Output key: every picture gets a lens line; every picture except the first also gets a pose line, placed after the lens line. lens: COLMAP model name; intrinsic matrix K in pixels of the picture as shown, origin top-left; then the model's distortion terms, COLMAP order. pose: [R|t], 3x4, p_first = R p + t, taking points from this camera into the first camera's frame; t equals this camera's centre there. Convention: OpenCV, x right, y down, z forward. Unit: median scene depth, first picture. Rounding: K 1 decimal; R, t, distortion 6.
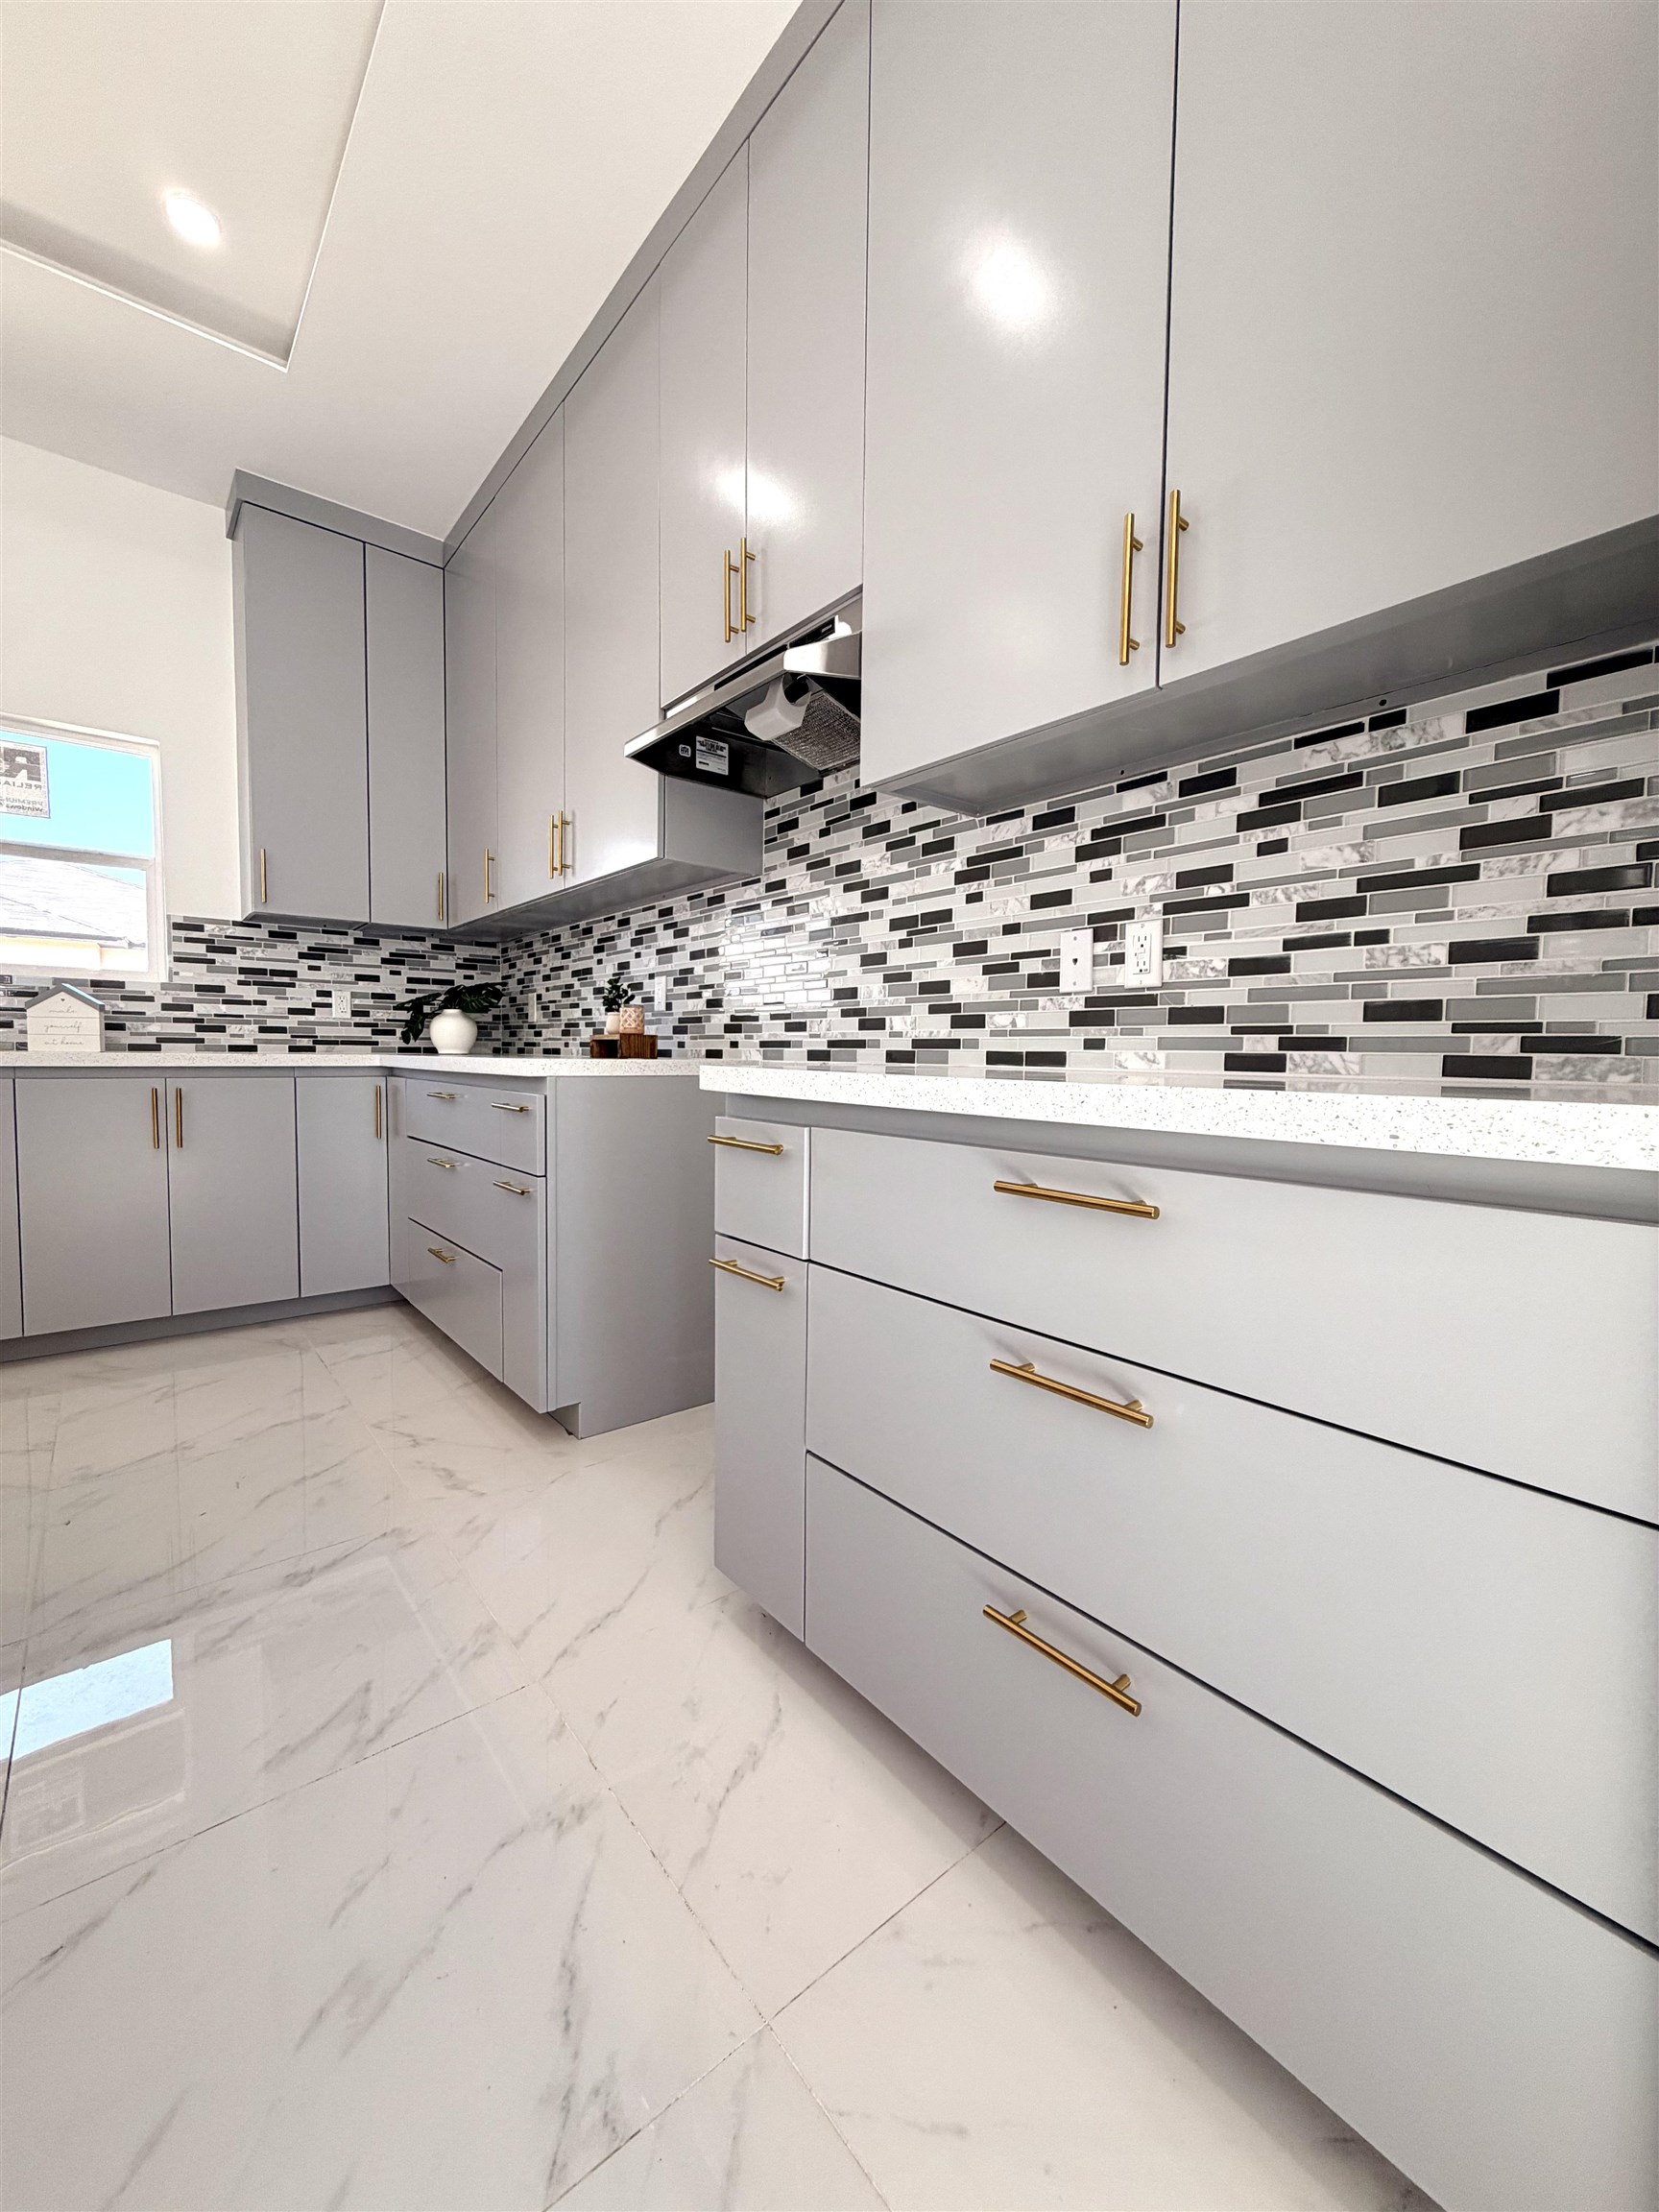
lens RADIAL K [[879.6, 0, 830.9], [0, 879.6, 1098.1], [0, 0, 1]] dist [0.000994, -0.000357]
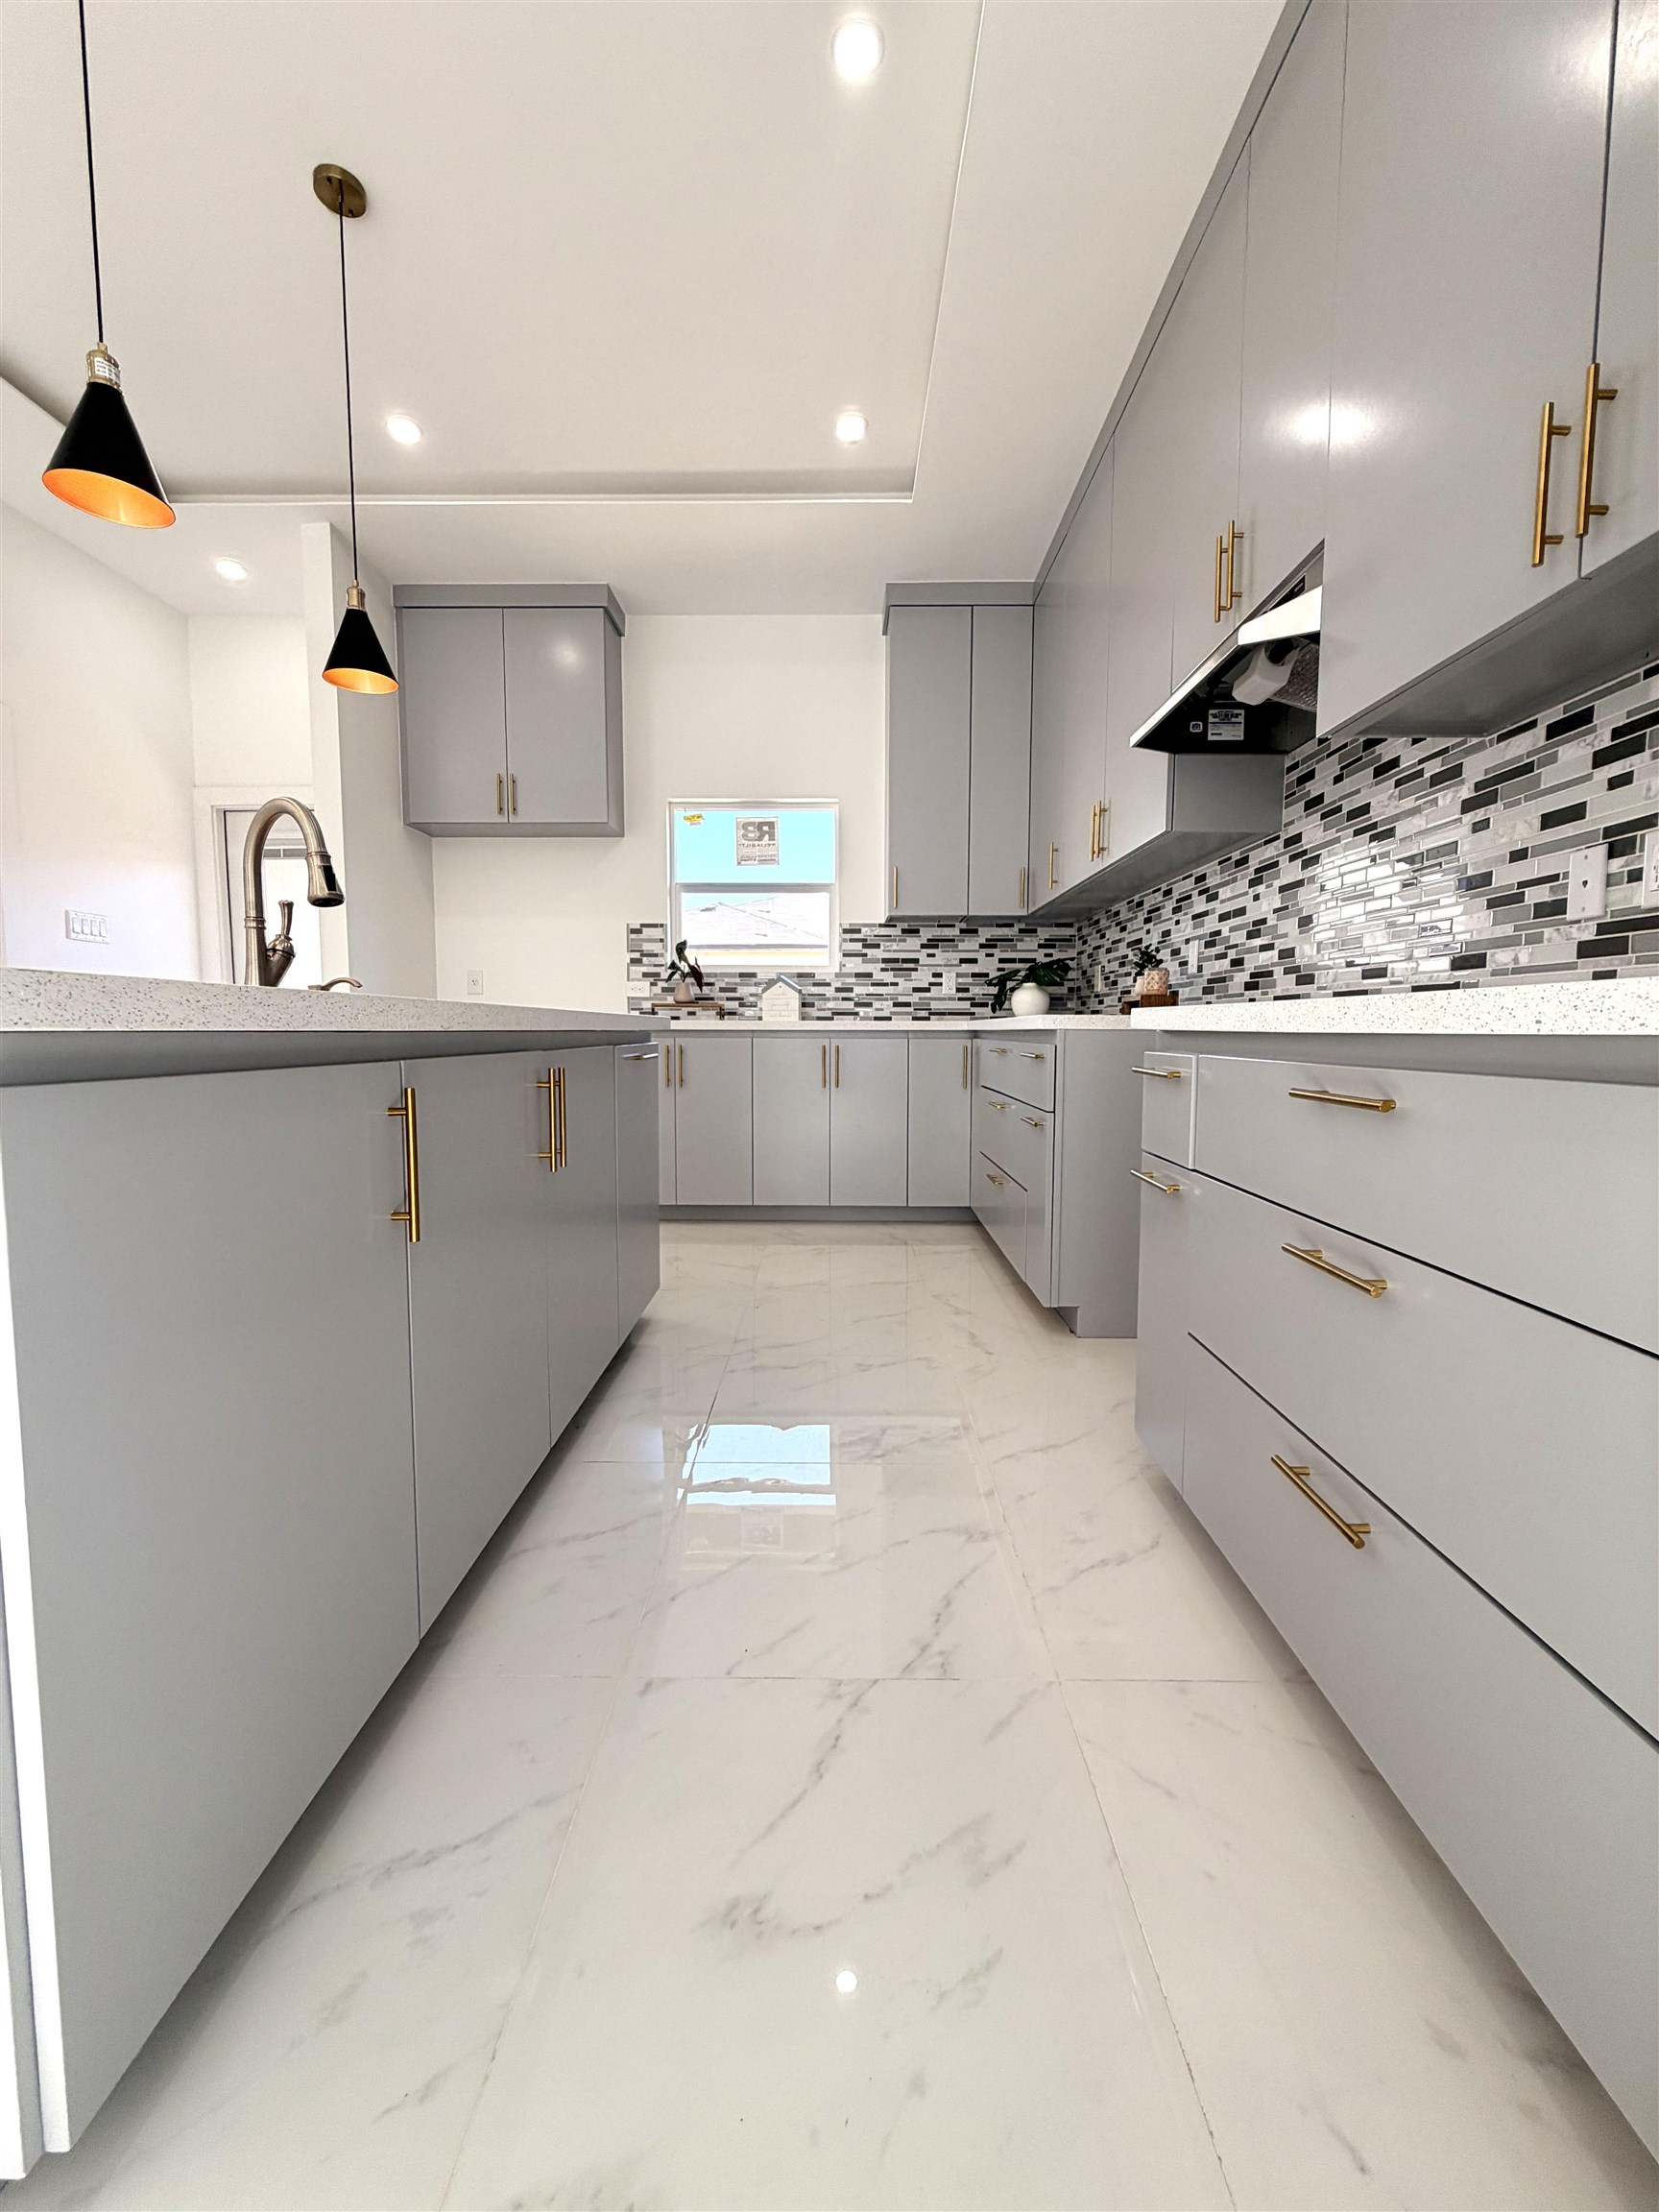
lens RADIAL K [[879.6, 0, 831.1], [0, 879.6, 1097.7], [0, 0, 1]] dist [0.000994, -0.000357]
pose [[0.768110, 0.039569, -0.639094, 0.233755], [-0.026379, 0.999197, 0.030161, 0.044673], [0.639774, -0.006308, 0.768537, -0.137401]]
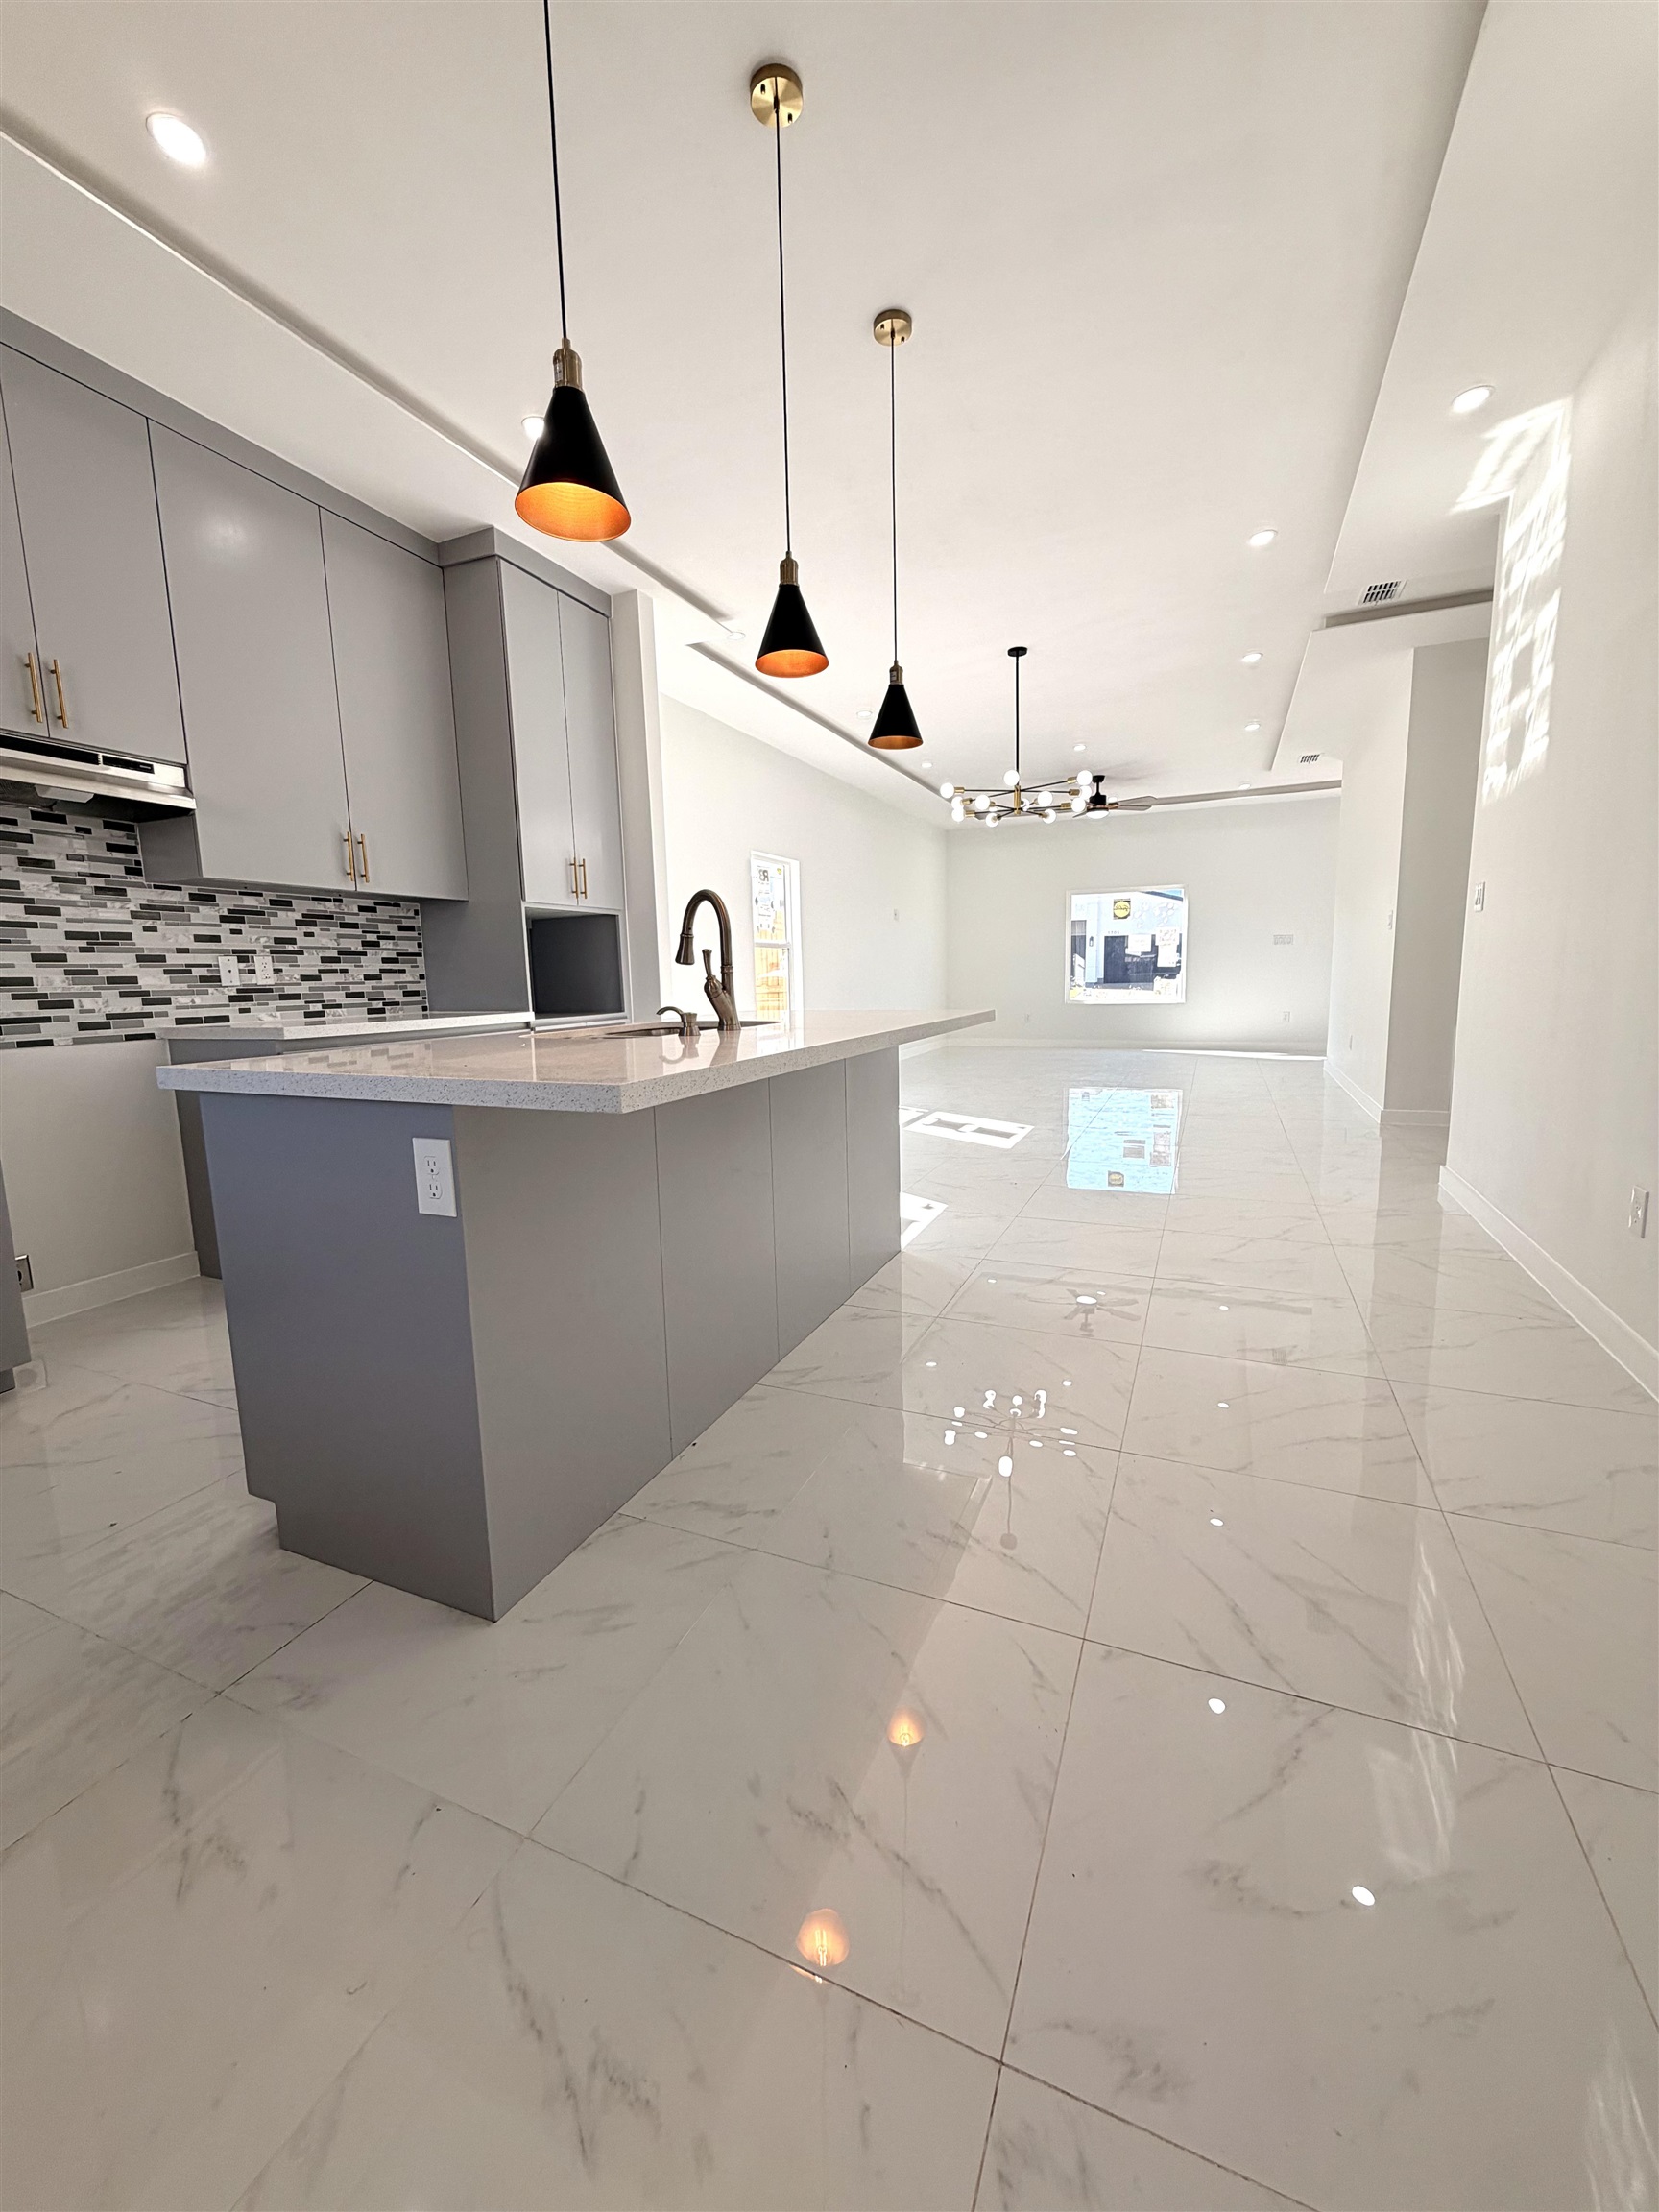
lens RADIAL K [[879.6, 0, 825.8], [0, 879.6, 1115.8], [0, 0, 1]] dist [0.000994, -0.000357]
pose [[-0.450709, -0.155082, 0.879097, -1.951673], [0.049766, 0.978897, 0.198202, -0.141590], [-0.891283, 0.133081, -0.433480, 0.598890]]
